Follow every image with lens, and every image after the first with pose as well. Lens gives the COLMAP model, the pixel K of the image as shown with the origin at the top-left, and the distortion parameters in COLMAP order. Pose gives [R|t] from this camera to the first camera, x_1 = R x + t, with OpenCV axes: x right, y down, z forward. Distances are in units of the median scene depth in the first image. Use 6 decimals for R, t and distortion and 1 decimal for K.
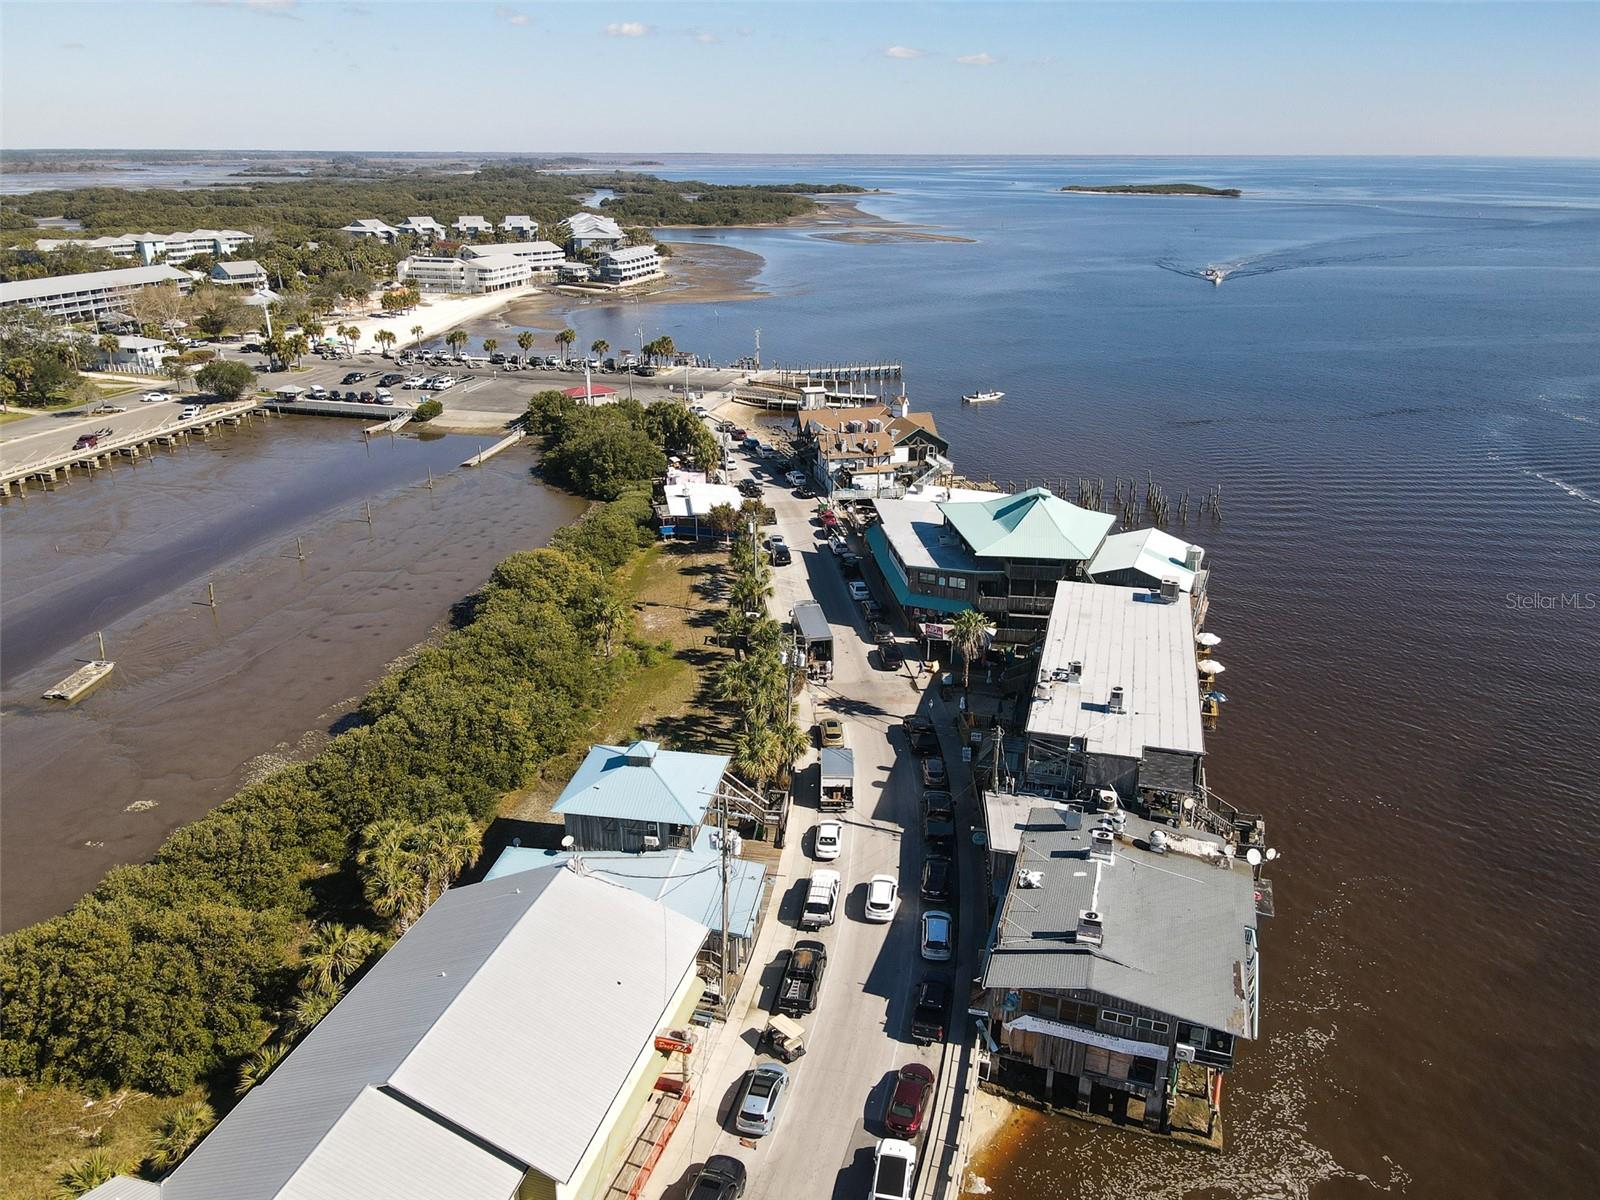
lens RADIAL K [[1118.0, 0, 802.5], [0, 1118.0, 594.3], [0, 0, 1]] dist [-0.003723, 0.027811]
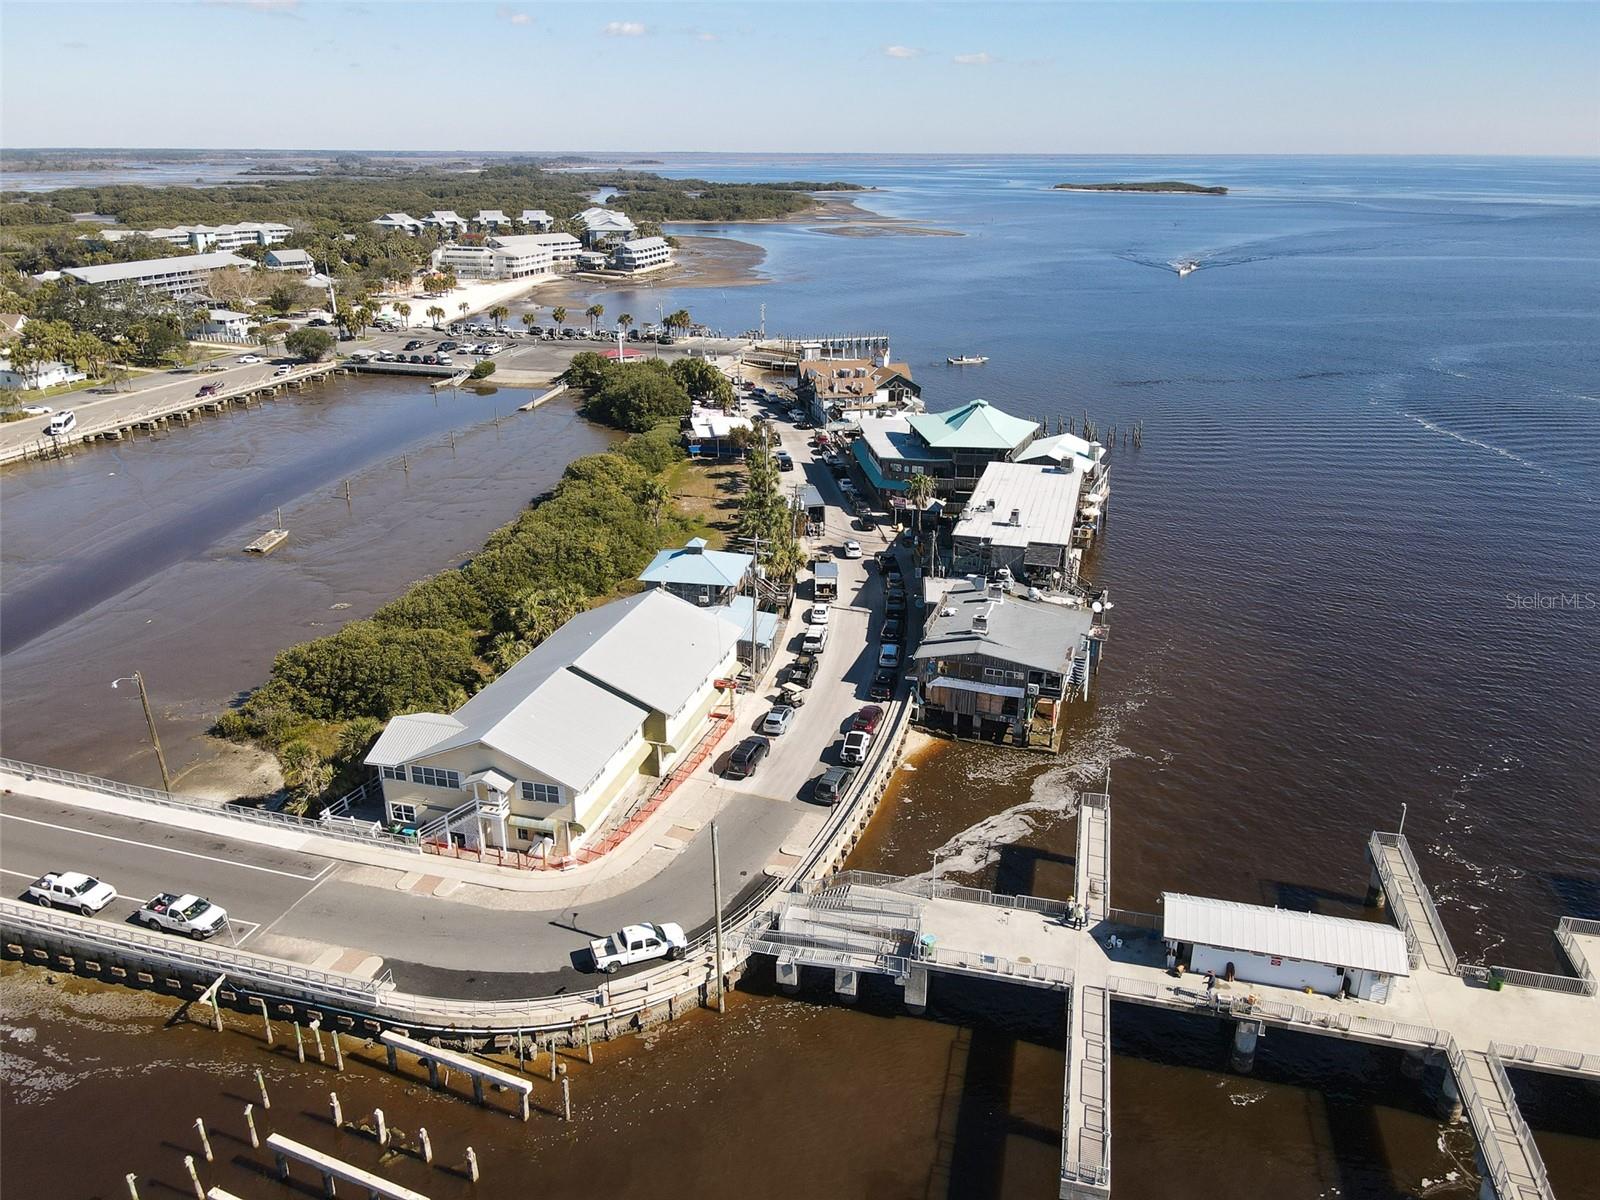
lens RADIAL K [[1118.0, 0, 796.2], [0, 1118.0, 601.0], [0, 0, 1]] dist [-0.003723, 0.027811]
pose [[0.999991, 0.001630, -0.003932, -0.001318], [-0.001607, 0.999982, 0.005861, 0.093485], [0.003941, -0.005854, 0.999975, -0.229143]]
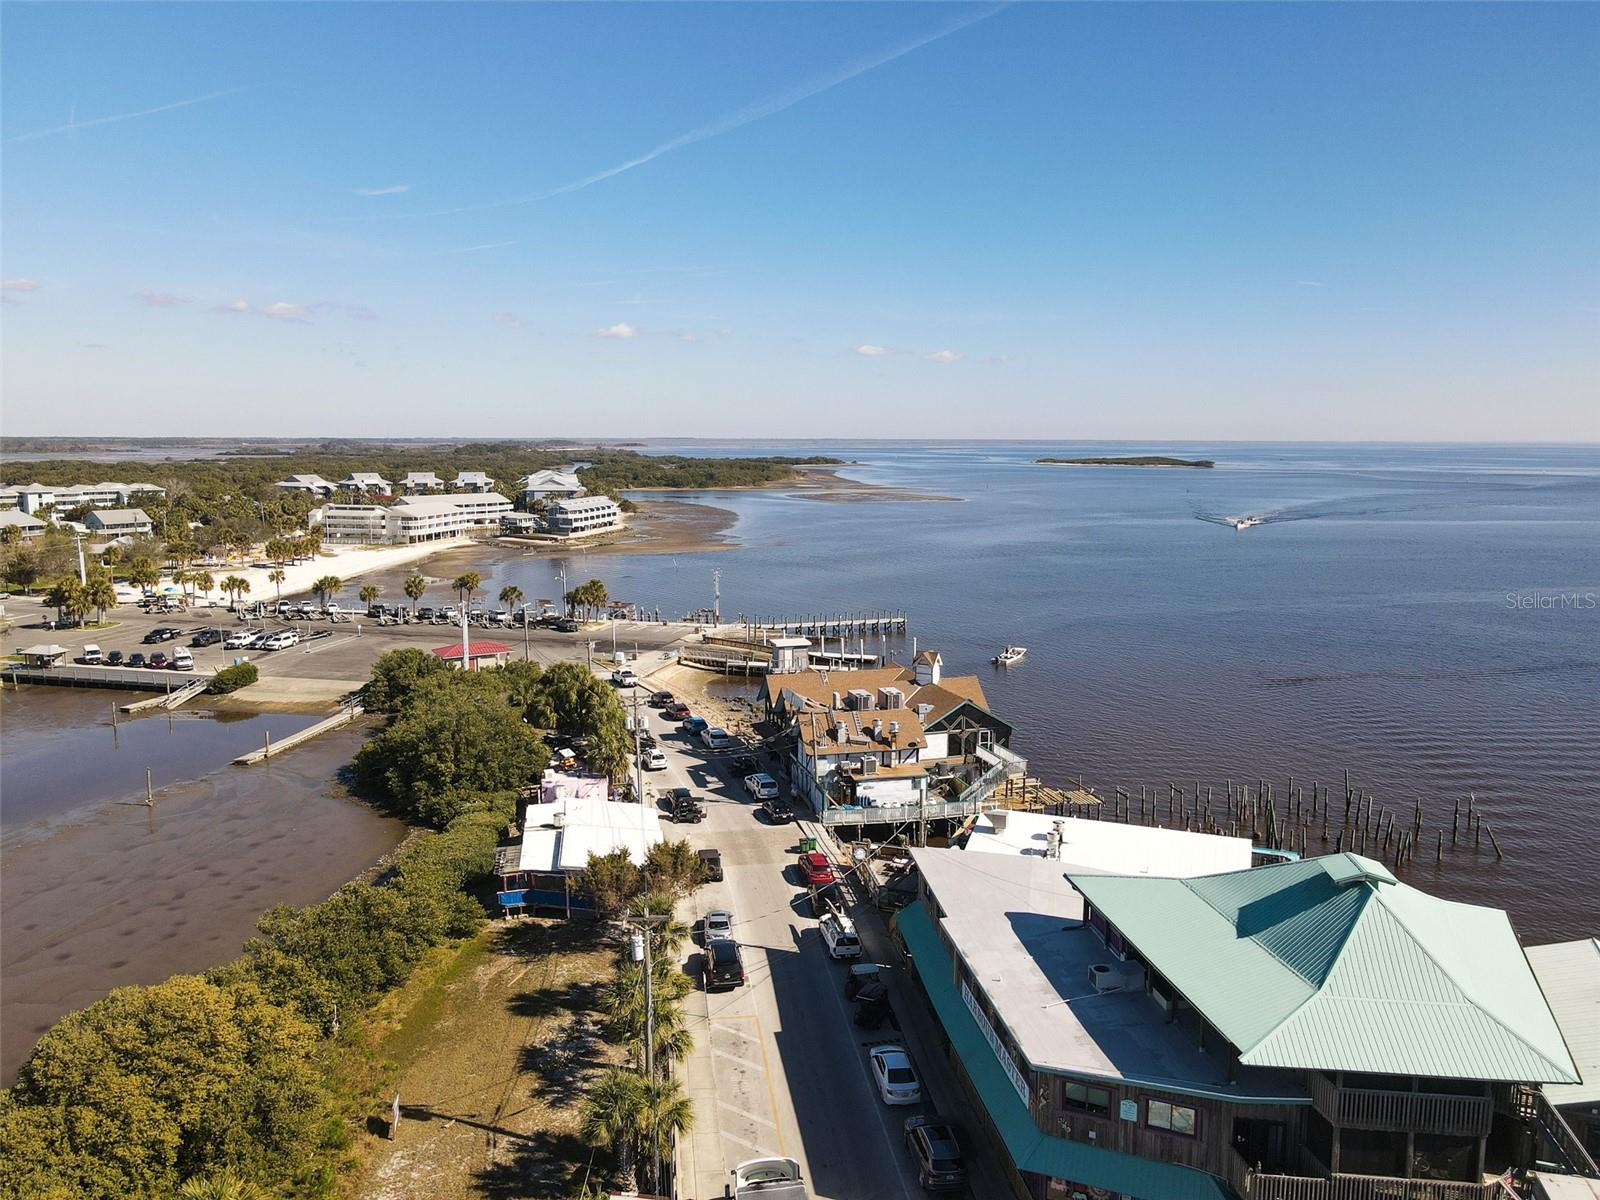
lens RADIAL K [[1118.0, 0, 811.3], [0, 1118.0, 598.5], [0, 0, 1]] dist [-0.003723, 0.027811]
pose [[0.999654, -0.003079, 0.026125, 0.005508], [0.009083, 0.972447, -0.232945, -0.062322], [-0.024688, 0.233102, 0.972139, 0.398738]]
